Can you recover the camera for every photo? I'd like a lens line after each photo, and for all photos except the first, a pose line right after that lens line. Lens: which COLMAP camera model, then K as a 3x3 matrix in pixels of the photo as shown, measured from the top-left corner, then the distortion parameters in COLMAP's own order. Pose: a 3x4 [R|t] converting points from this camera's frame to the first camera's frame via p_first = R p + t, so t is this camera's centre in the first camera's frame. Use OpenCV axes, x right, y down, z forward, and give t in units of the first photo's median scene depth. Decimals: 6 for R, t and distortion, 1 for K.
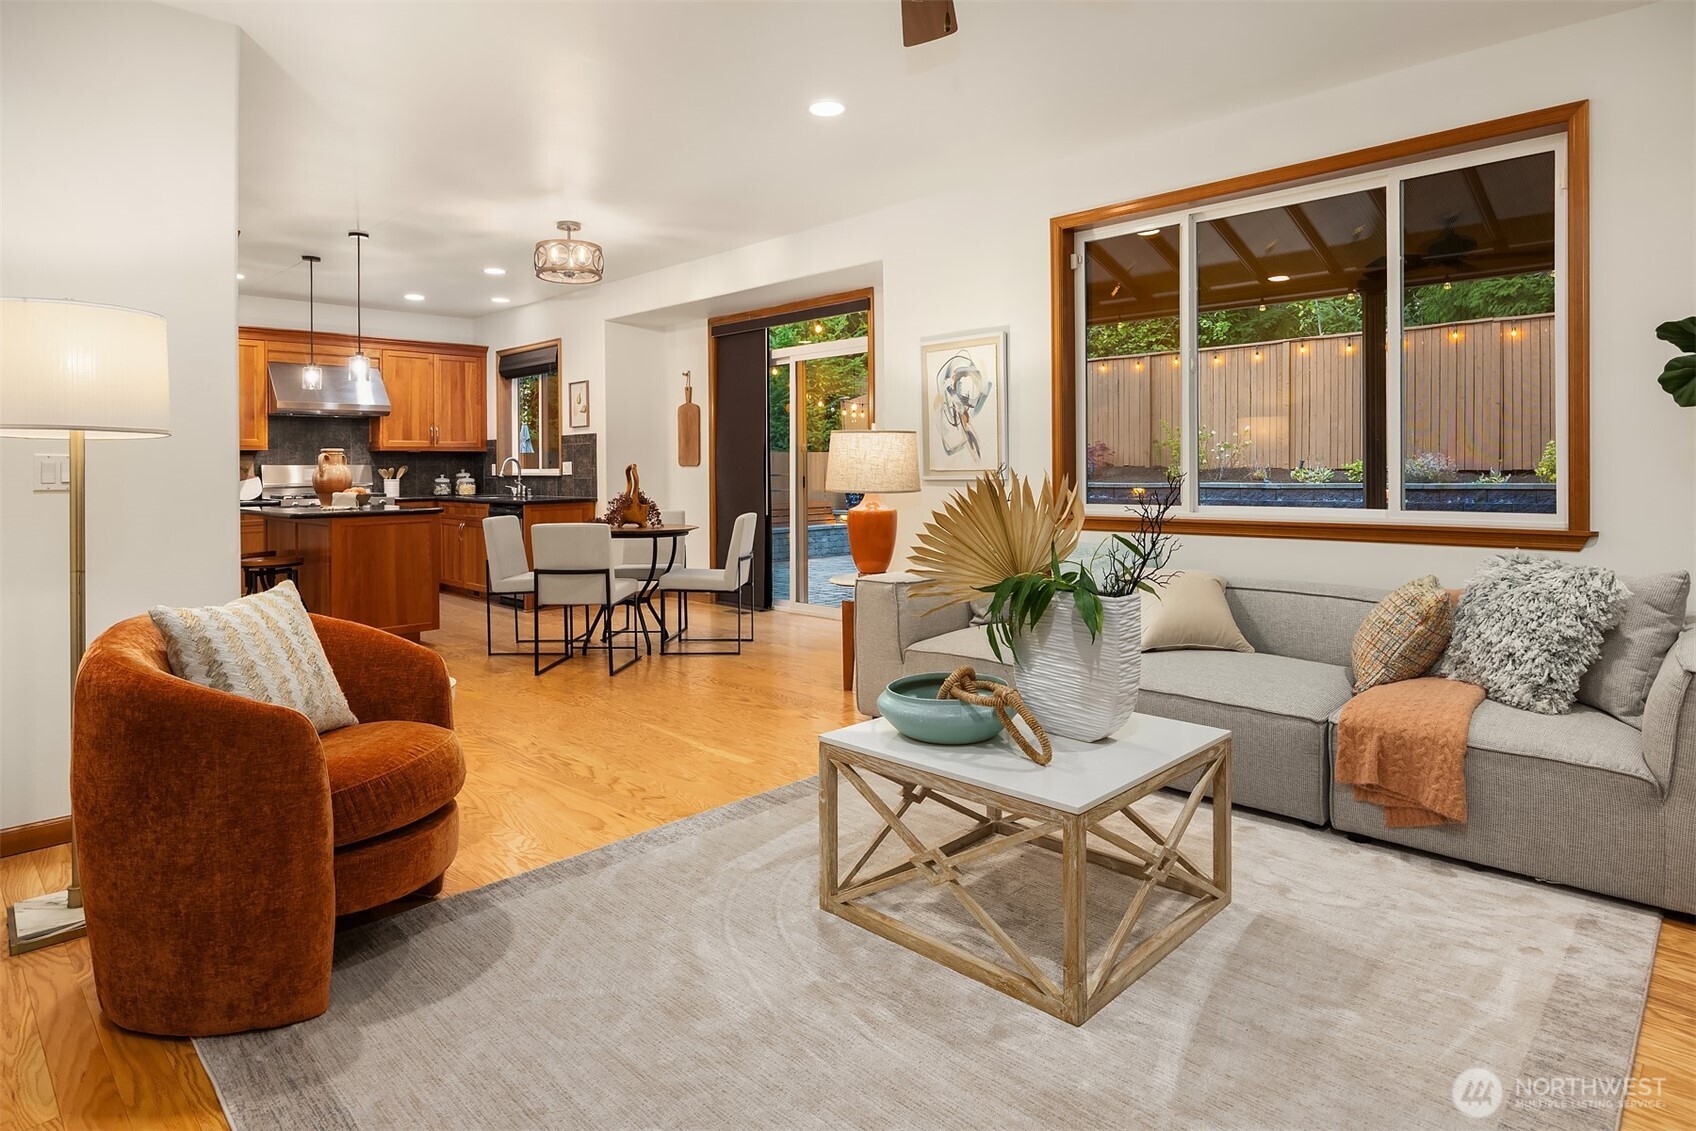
lens RADIAL K [[950.9, 0, 865.8], [0, 950.9, 465.4], [0, 0, 1]] dist [-0.000501, 0.002004]
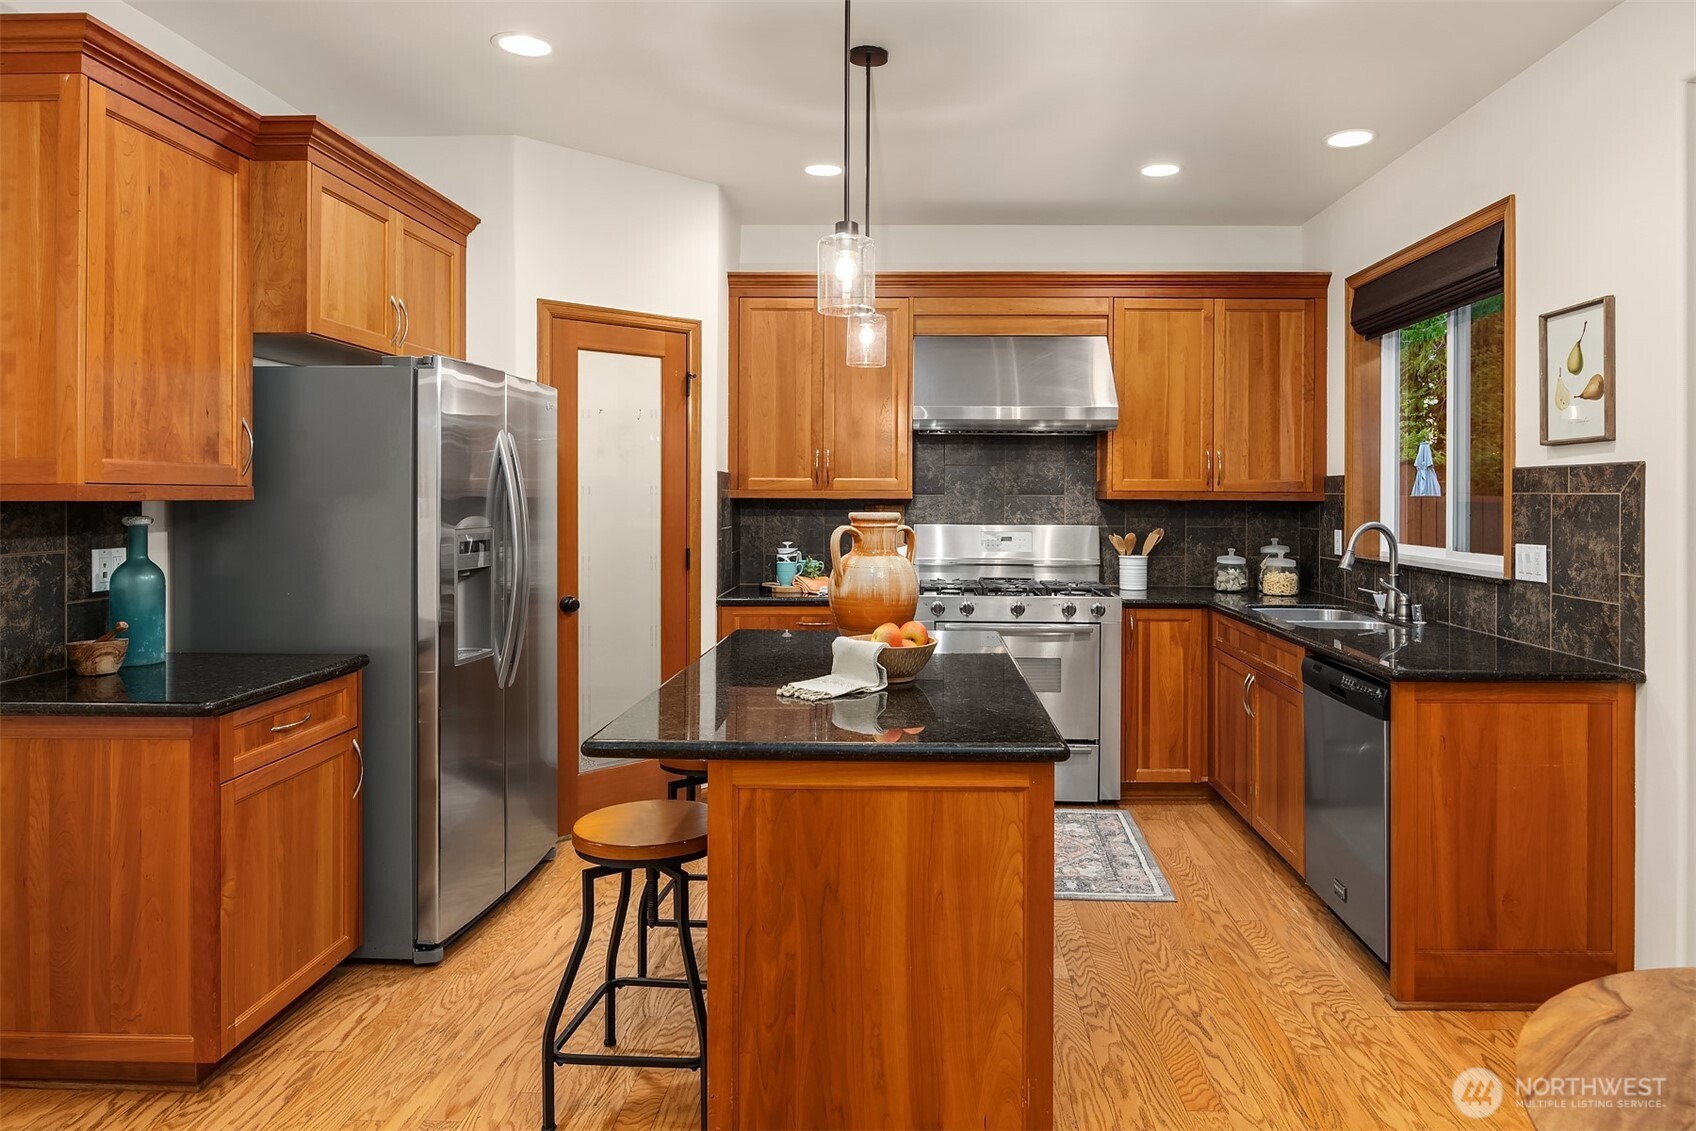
lens RADIAL K [[1040.7, 0, 889.2], [0, 1040.7, 489.9], [0, 0, 1]] dist [-0.007463, 0.003428]
pose [[0.678545, 0.010716, -0.734480, -0.189872], [-0.010926, 0.999930, 0.004495, -0.022111], [0.734477, 0.004975, 0.678615, 0.555663]]
